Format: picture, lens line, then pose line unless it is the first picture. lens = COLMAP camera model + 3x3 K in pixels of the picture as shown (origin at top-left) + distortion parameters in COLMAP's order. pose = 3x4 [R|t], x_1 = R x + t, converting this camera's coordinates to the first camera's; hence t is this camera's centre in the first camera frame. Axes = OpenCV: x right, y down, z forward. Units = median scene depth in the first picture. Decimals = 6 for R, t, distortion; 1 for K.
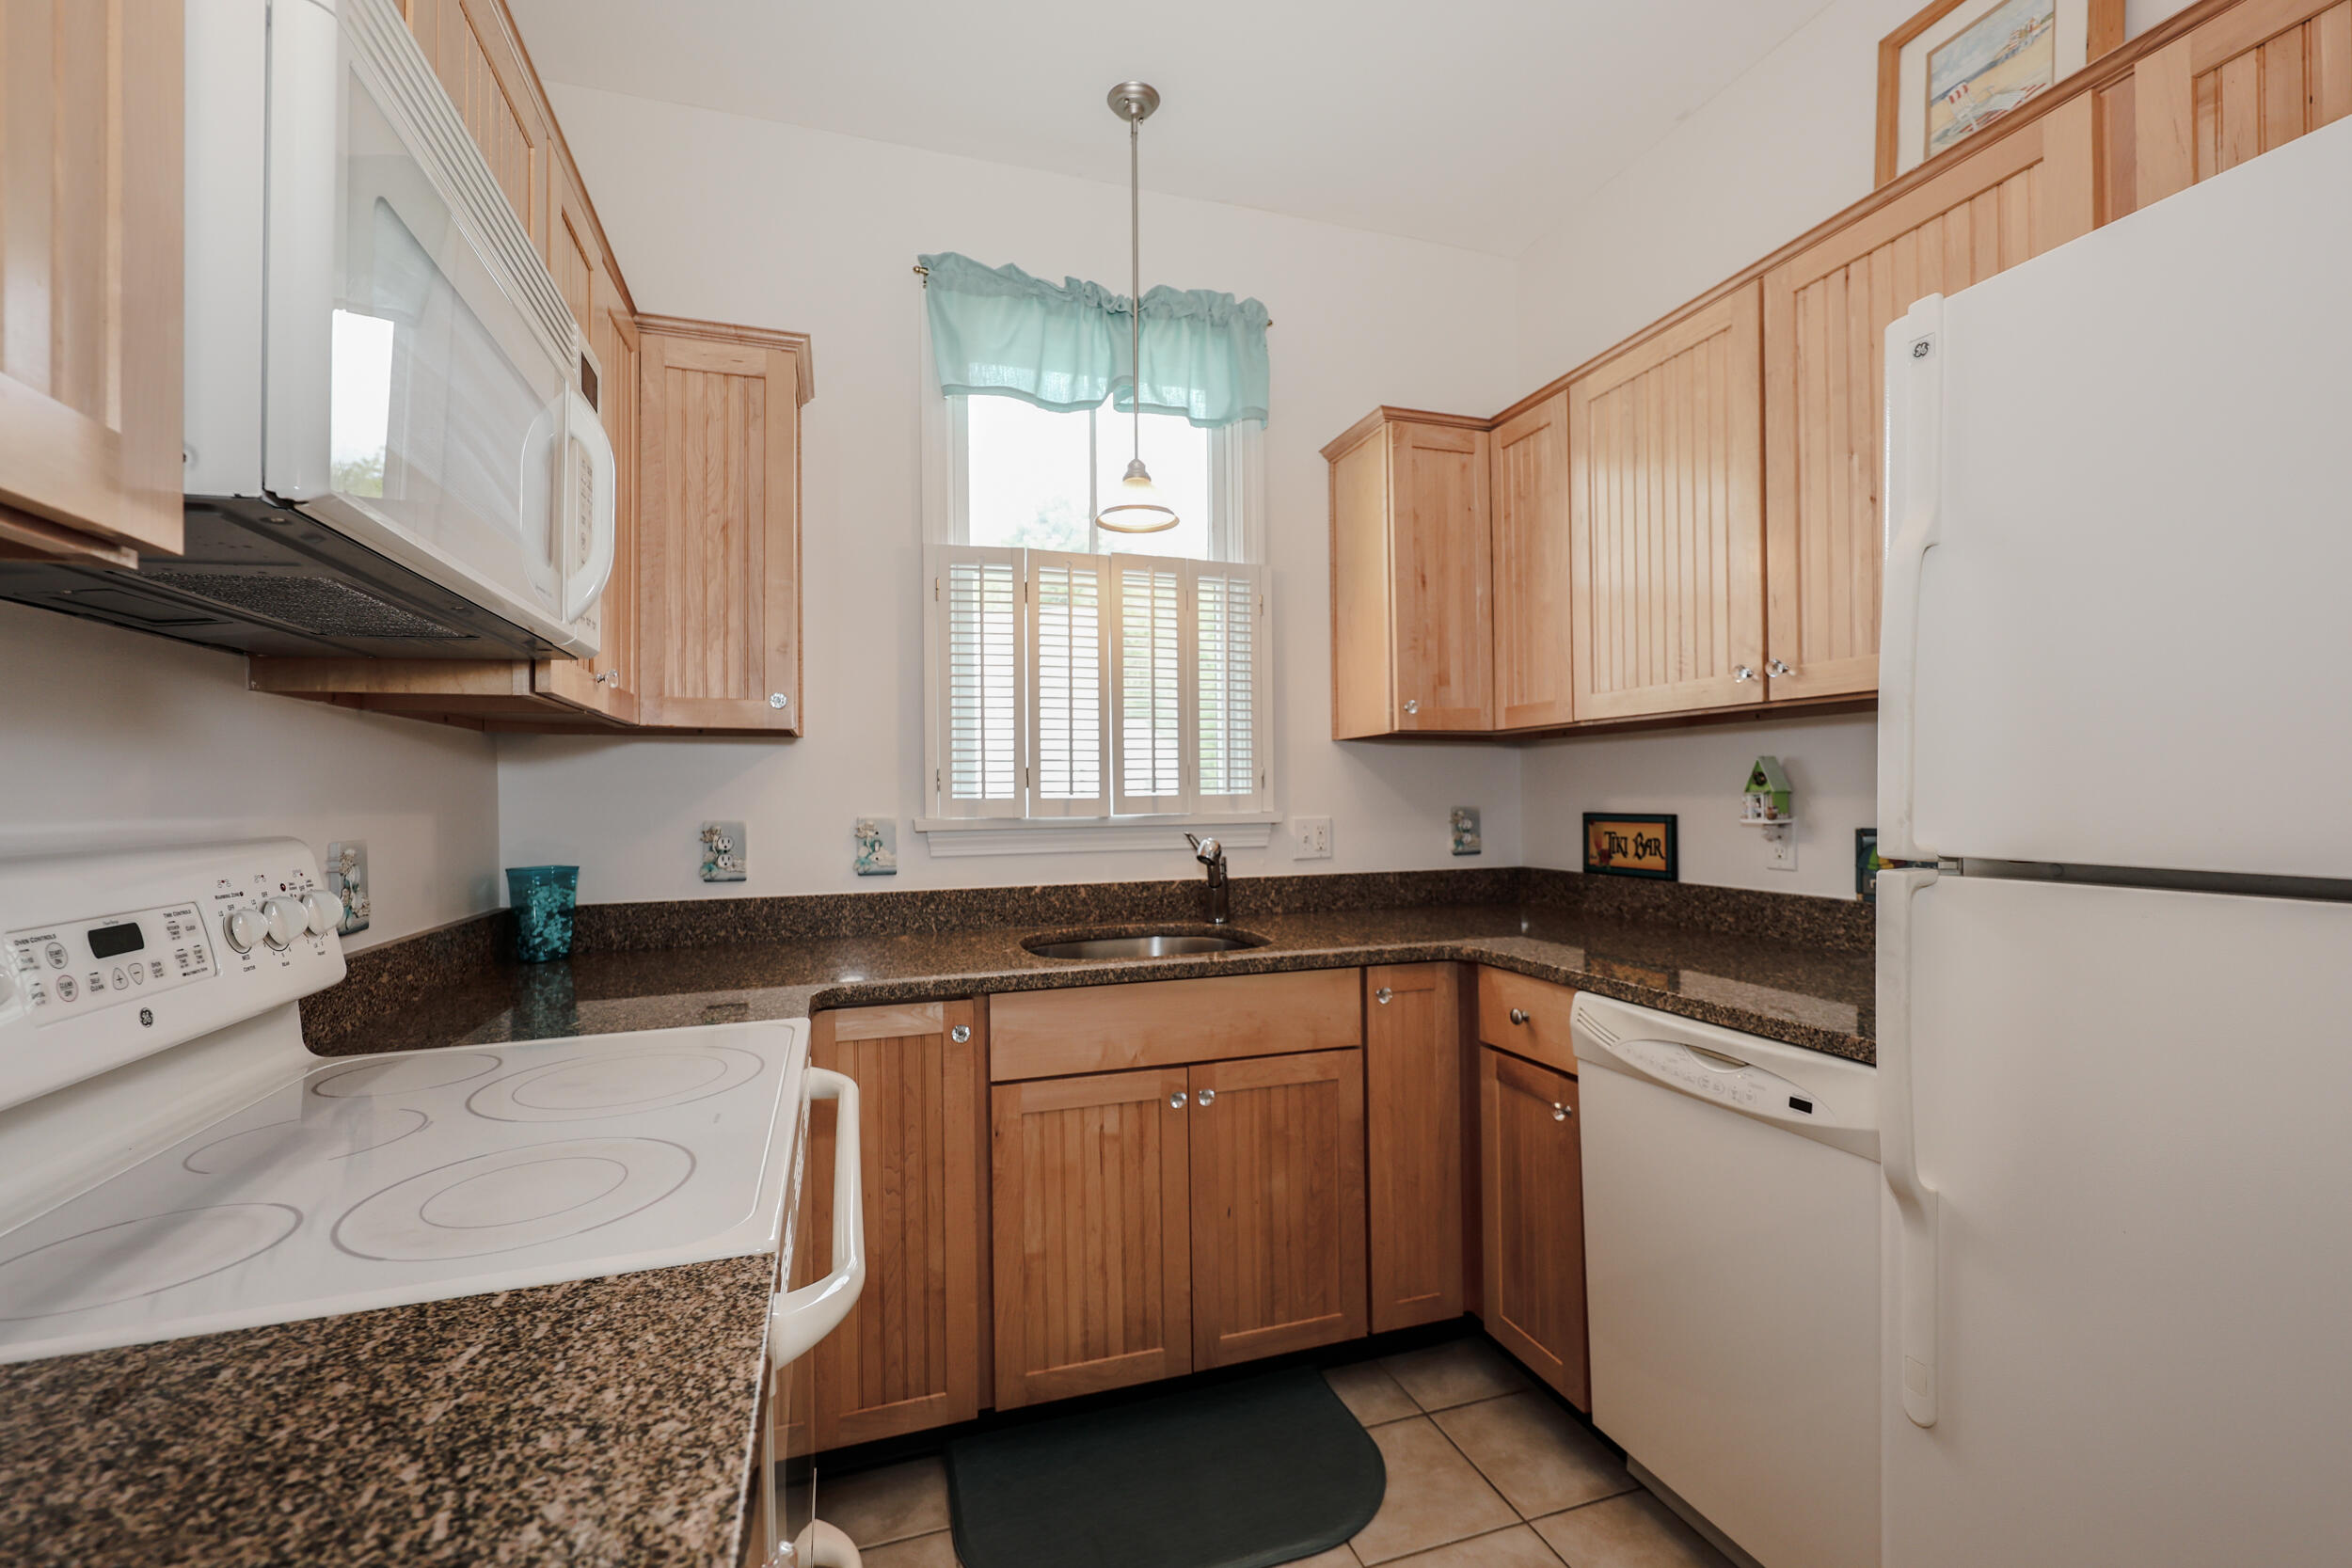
lens RADIAL K [[977.7, 0, 1151.7], [0, 977.7, 785.3], [0, 0, 1]] dist [0.000033, -0.000105]
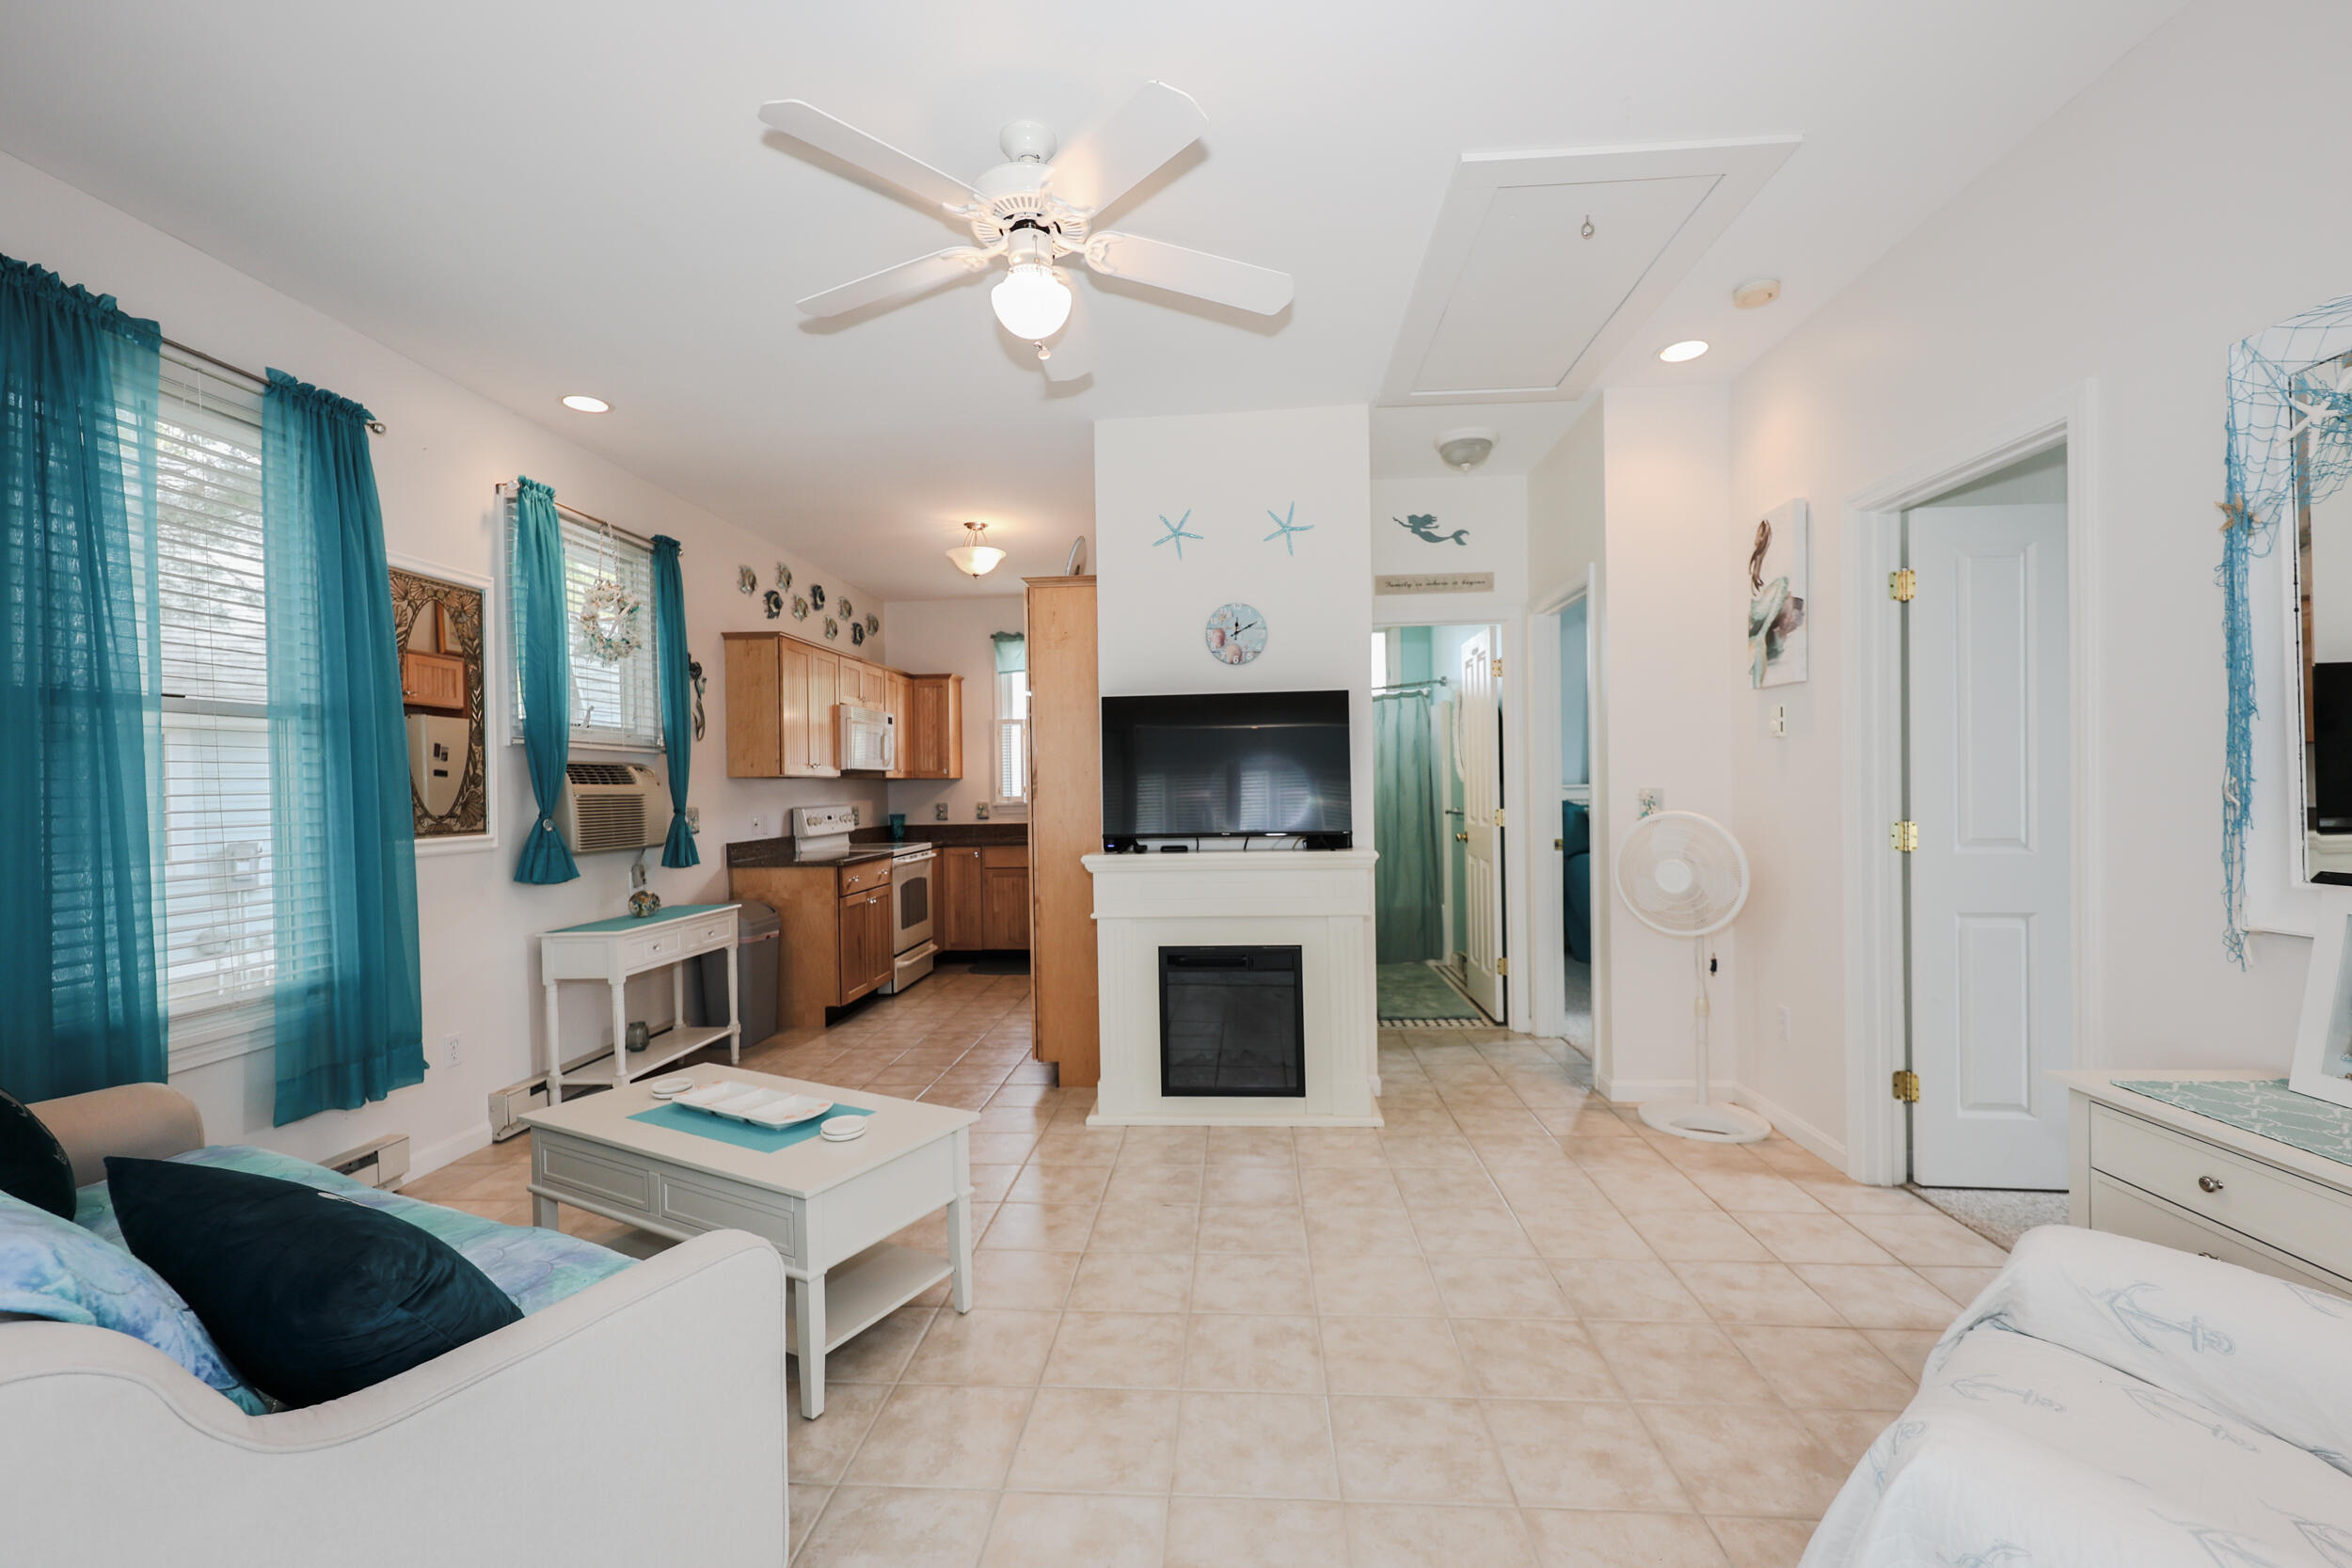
lens RADIAL K [[977.7, 0, 1172.0], [0, 977.7, 788.9], [0, 0, 1]] dist [0.000033, -0.000105]
pose [[0.926227, -0.002344, -0.376959, 1.672008], [0.009755, 0.999795, 0.017753, -0.068812], [0.376840, -0.020120, 0.926060, -1.966272]]
